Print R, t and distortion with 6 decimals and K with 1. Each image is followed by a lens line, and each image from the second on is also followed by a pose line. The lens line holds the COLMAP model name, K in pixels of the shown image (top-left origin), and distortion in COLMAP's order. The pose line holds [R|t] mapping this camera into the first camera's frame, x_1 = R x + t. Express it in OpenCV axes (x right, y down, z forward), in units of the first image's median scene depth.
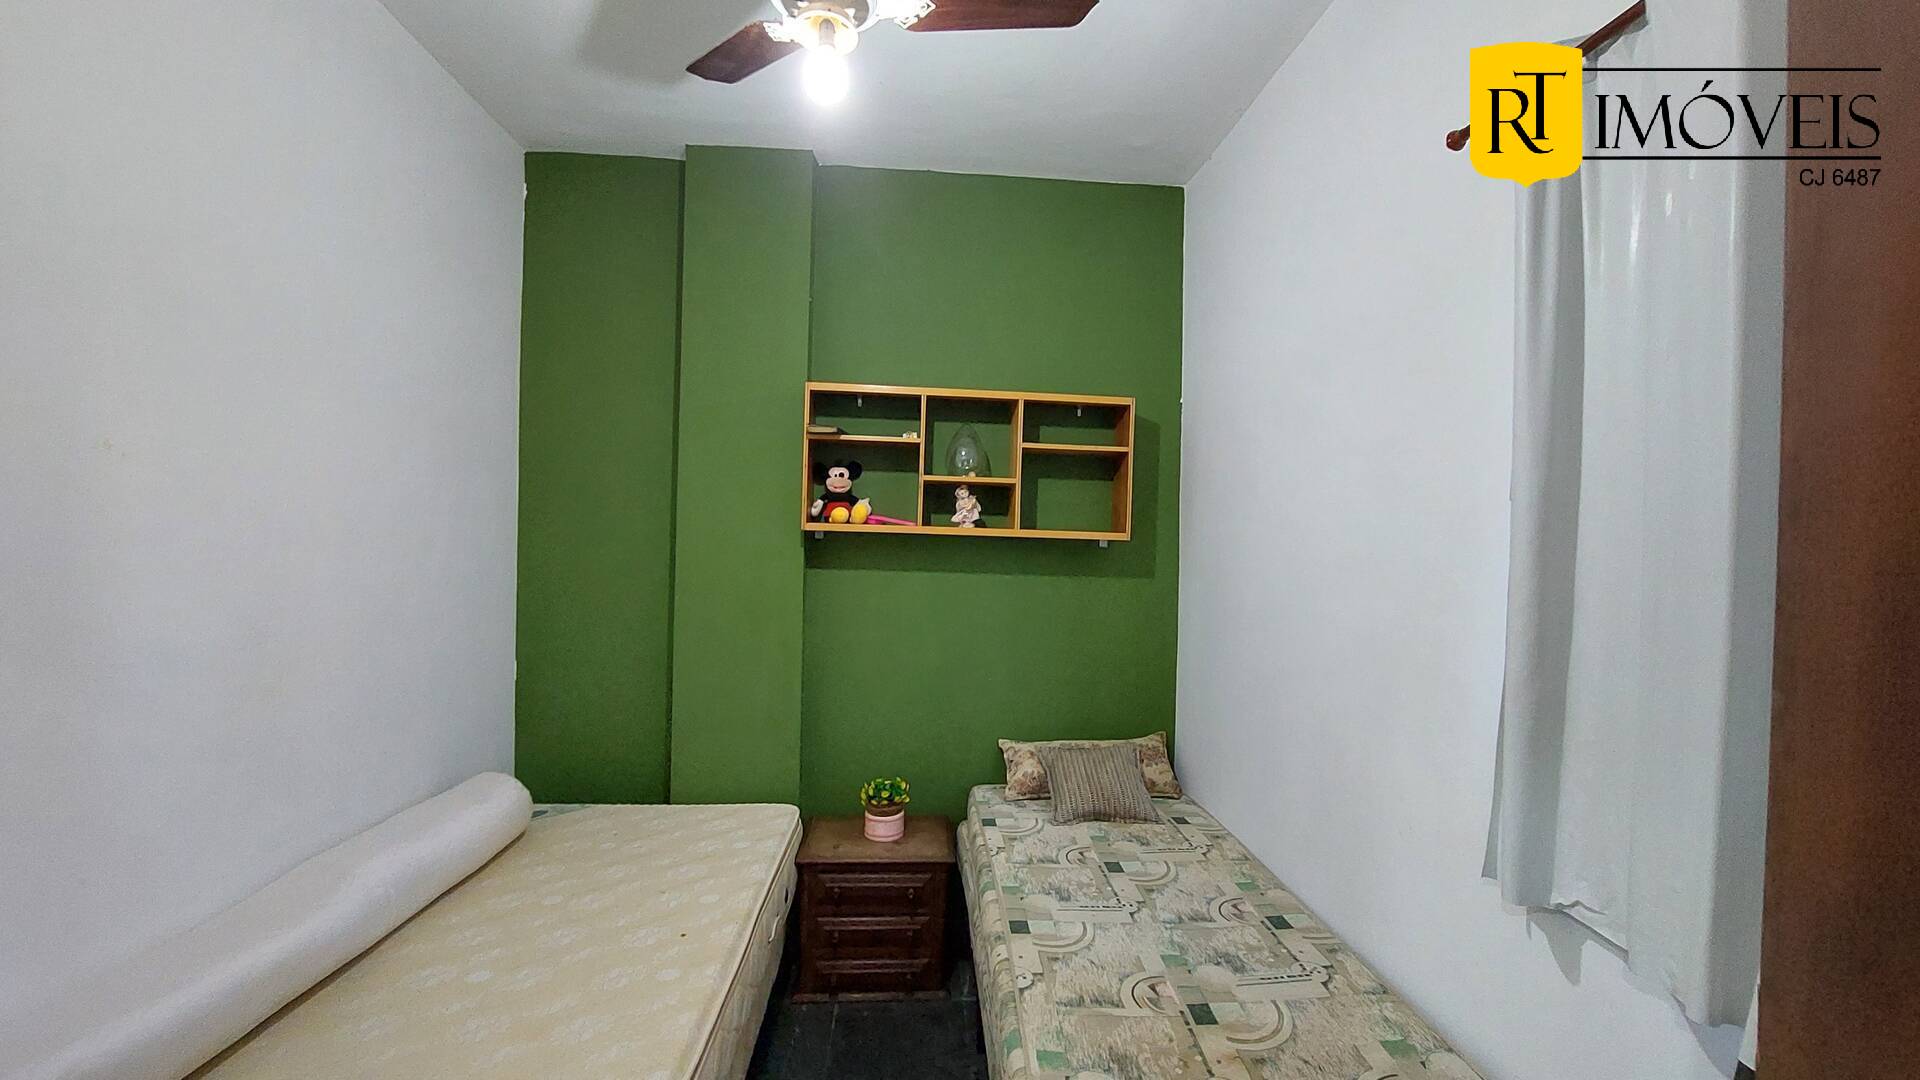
lens RADIAL K [[758.0, 0, 962.7], [0, 758.0, 540.5], [0, 0, 1]] dist [-0.017772, -0.000958]
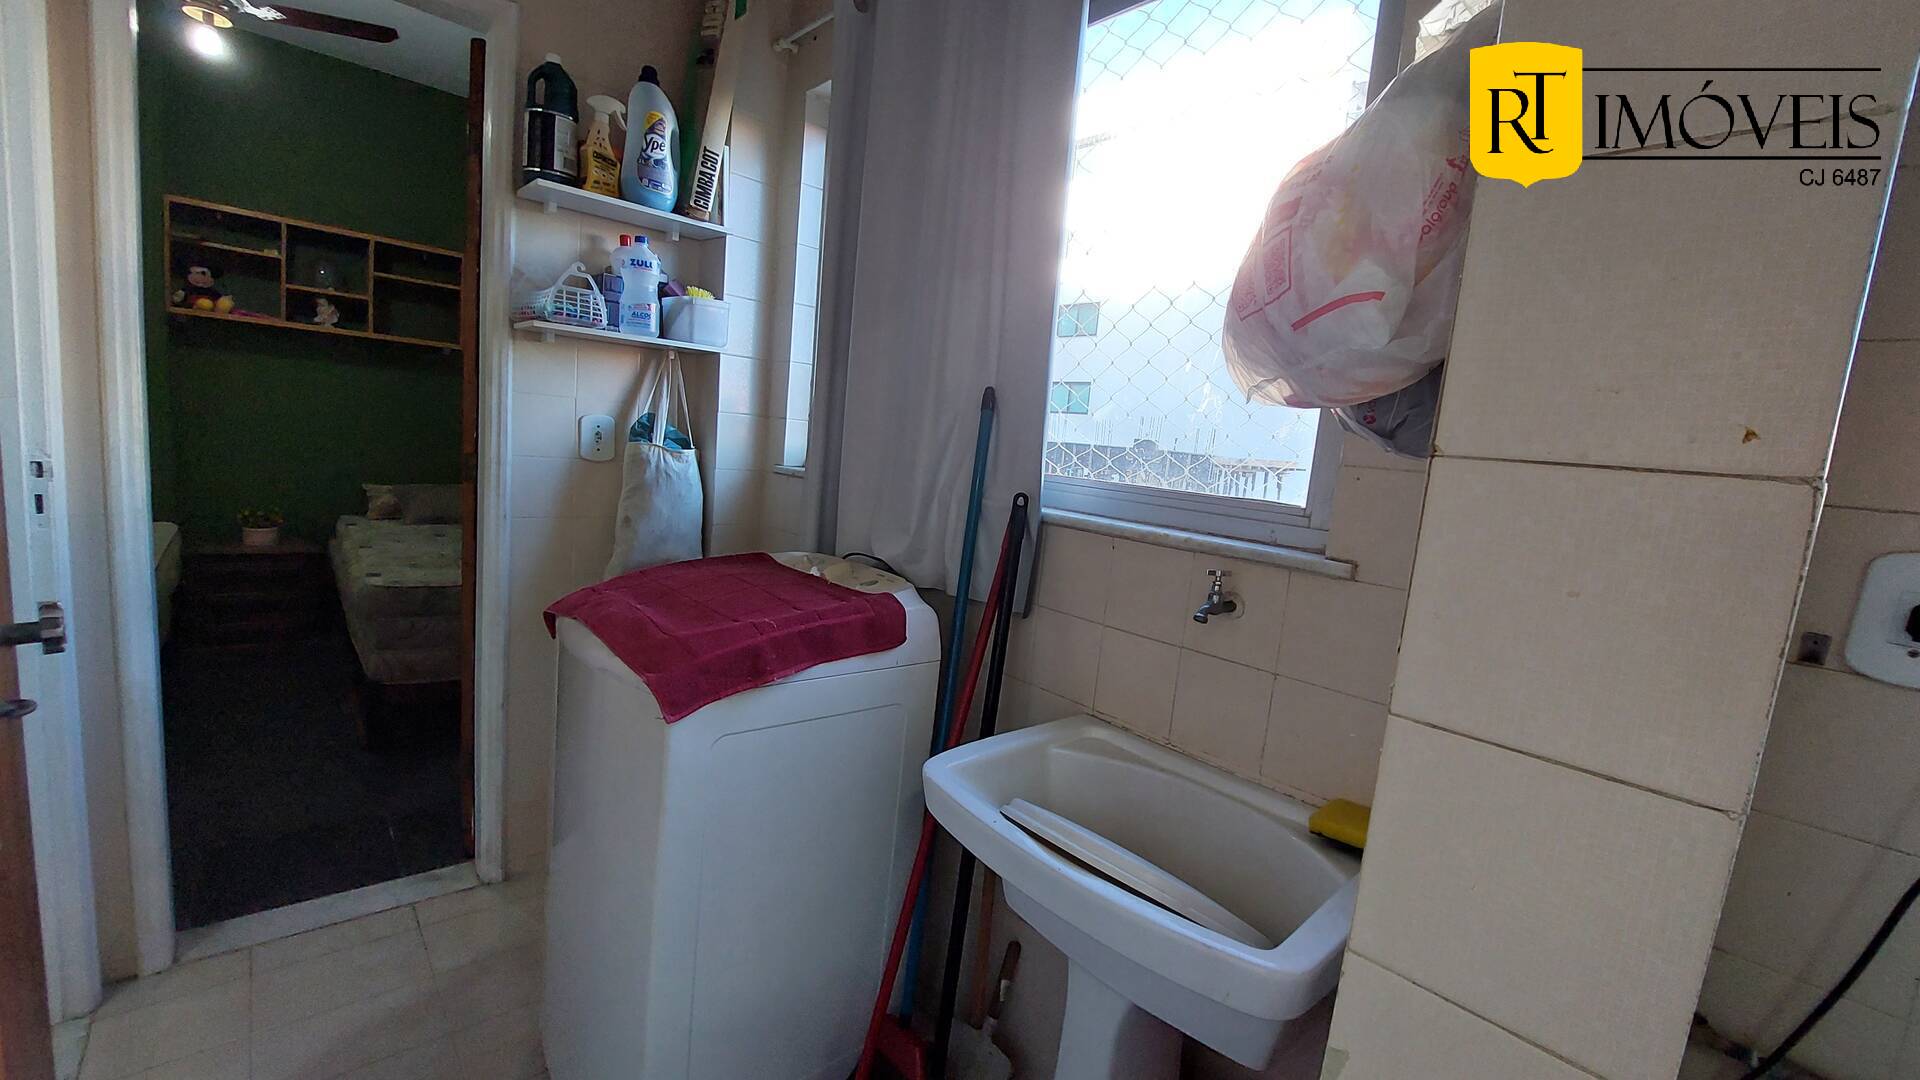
lens RADIAL K [[758.0, 0, 954.6], [0, 758.0, 542.9], [0, 0, 1]] dist [-0.017772, -0.000958]
pose [[0.791266, -0.029771, 0.610747, 0.068537], [-0.075449, 0.986428, 0.145833, 0.087587], [-0.606799, -0.161473, 0.778281, -0.847819]]
